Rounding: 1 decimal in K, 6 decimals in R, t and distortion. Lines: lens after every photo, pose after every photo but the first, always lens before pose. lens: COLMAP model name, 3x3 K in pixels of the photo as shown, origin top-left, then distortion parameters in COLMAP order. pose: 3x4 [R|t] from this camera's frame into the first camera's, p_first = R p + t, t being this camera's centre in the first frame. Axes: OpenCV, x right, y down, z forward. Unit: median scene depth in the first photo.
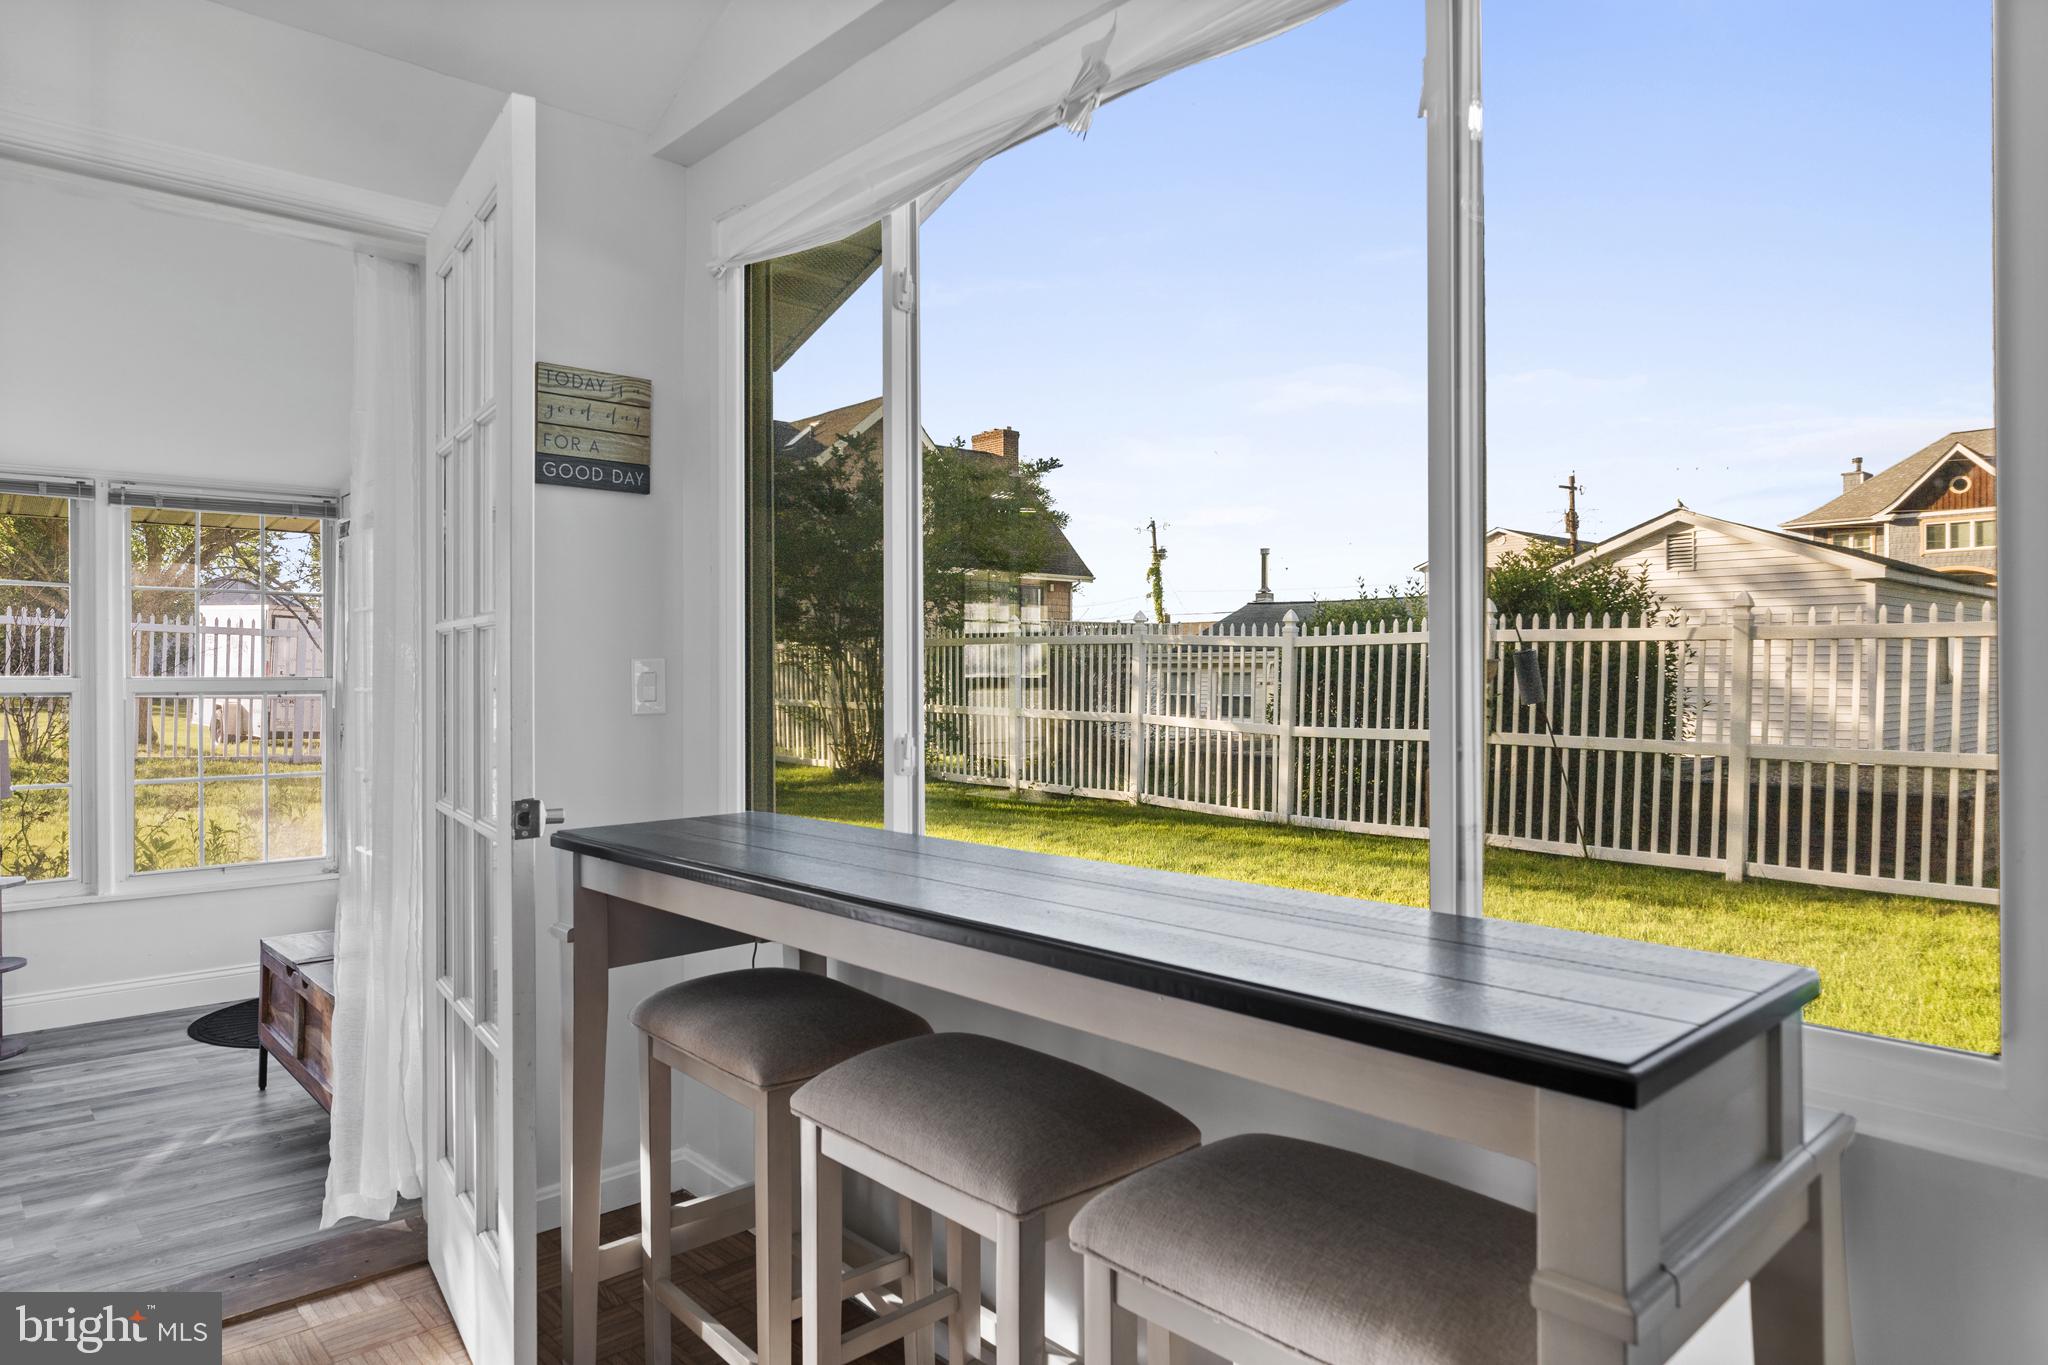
lens RADIAL K [[1241.5, 0, 1033.9], [0, 1241.5, 669.3], [0, 0, 1]] dist [-0.005913, 0.001558]
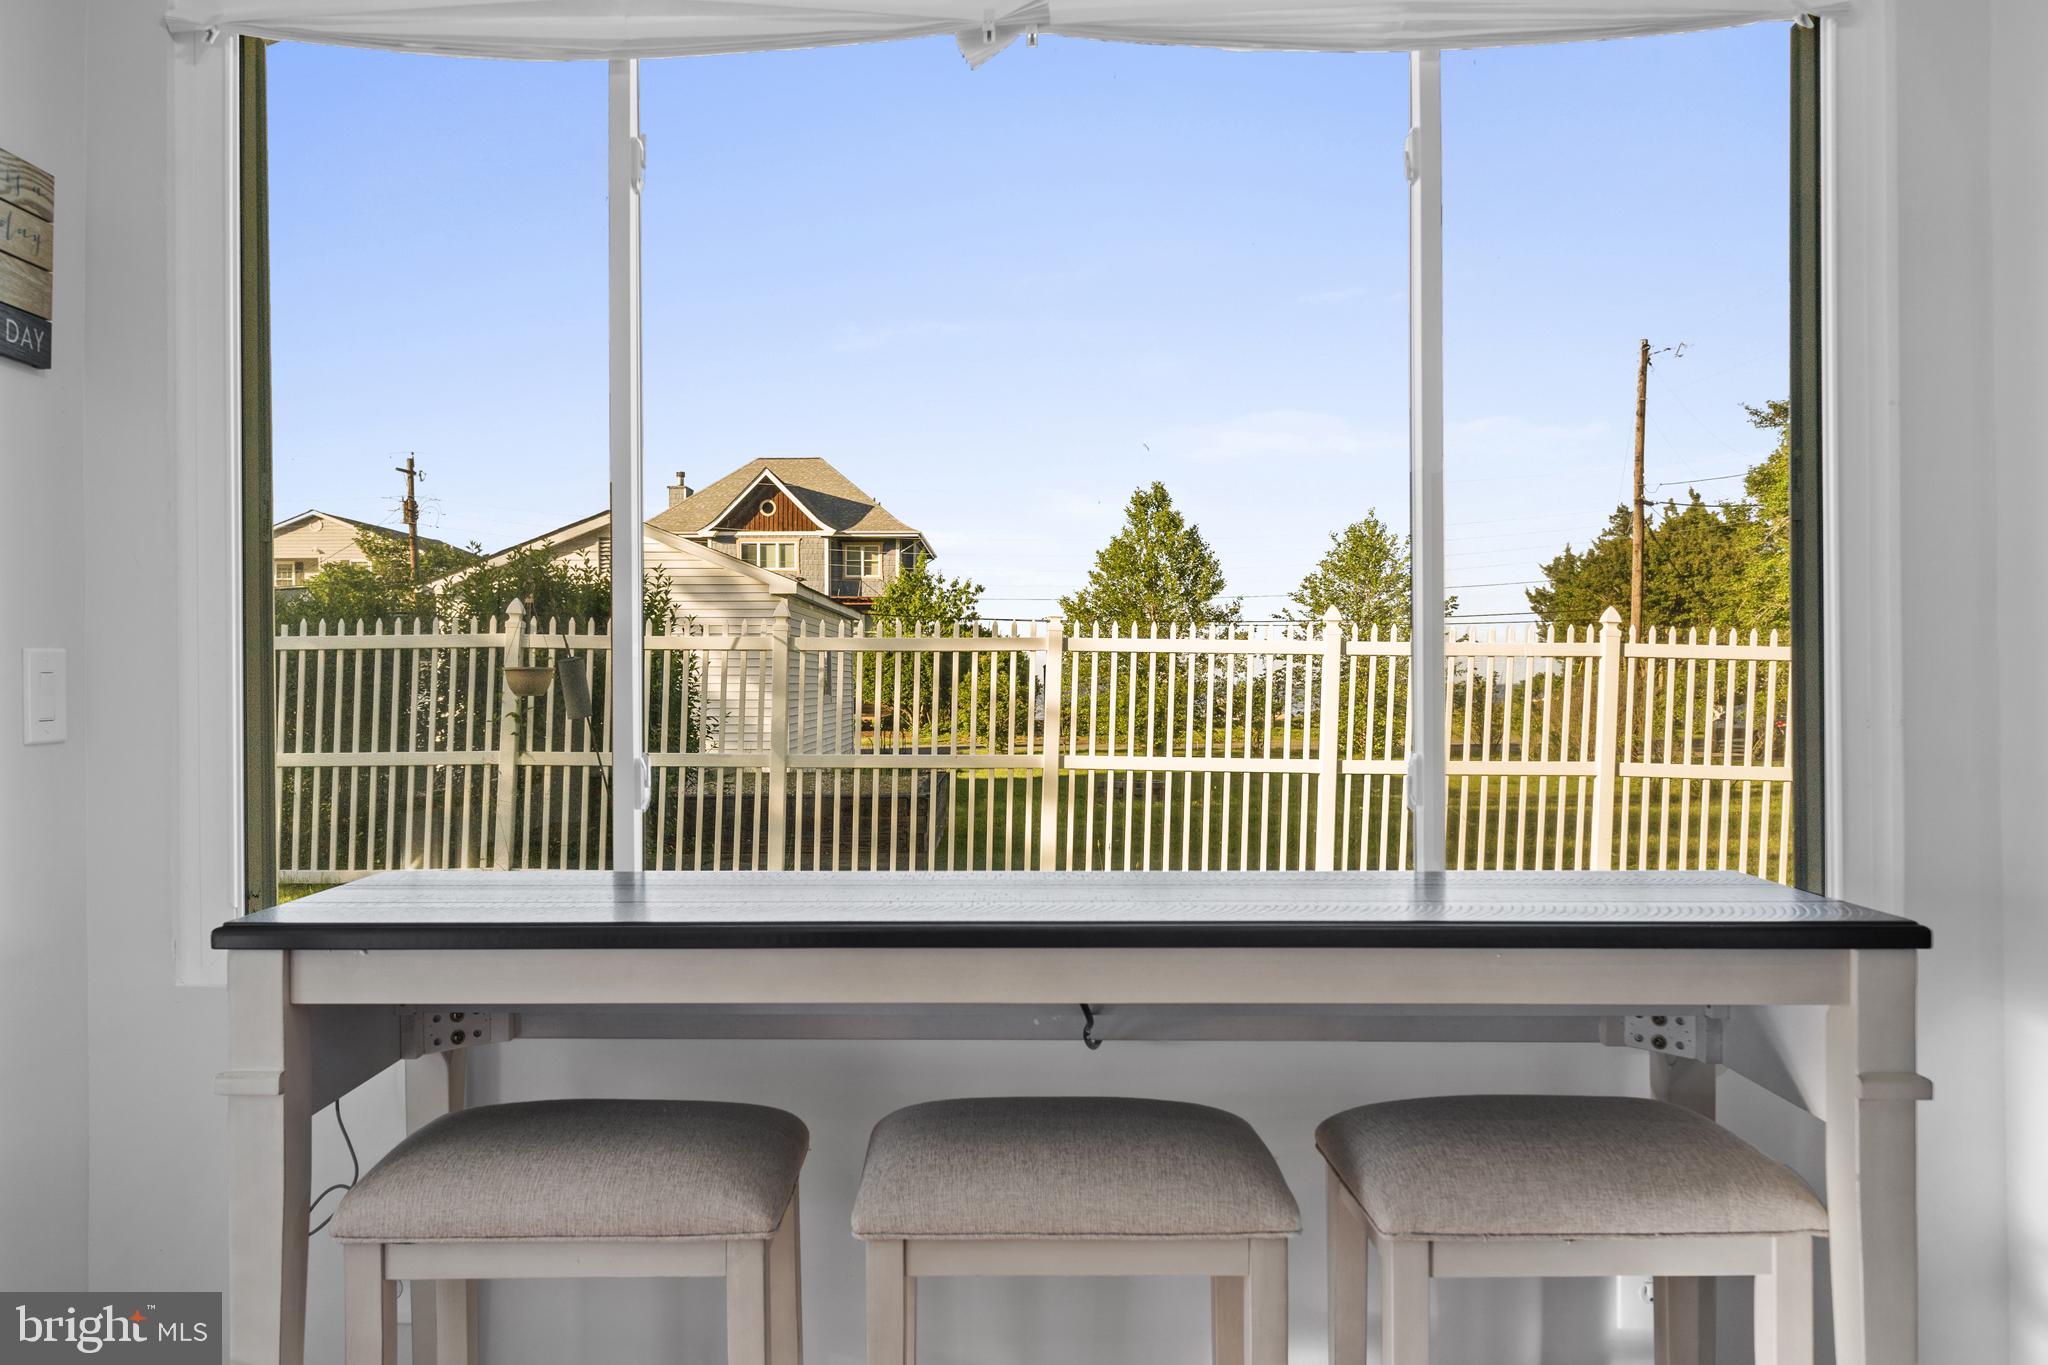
lens RADIAL K [[1441.6, 0, 1024.0], [0, 1441.6, 682.5], [0, 0, 1]] dist [0.001592, 0.001311]
pose [[0.671350, -0.000763, 0.741140, -0.093169], [0.000872, 1.000000, 0.000241, 0.001409], [-0.741140, 0.000484, 0.671351, 0.036430]]
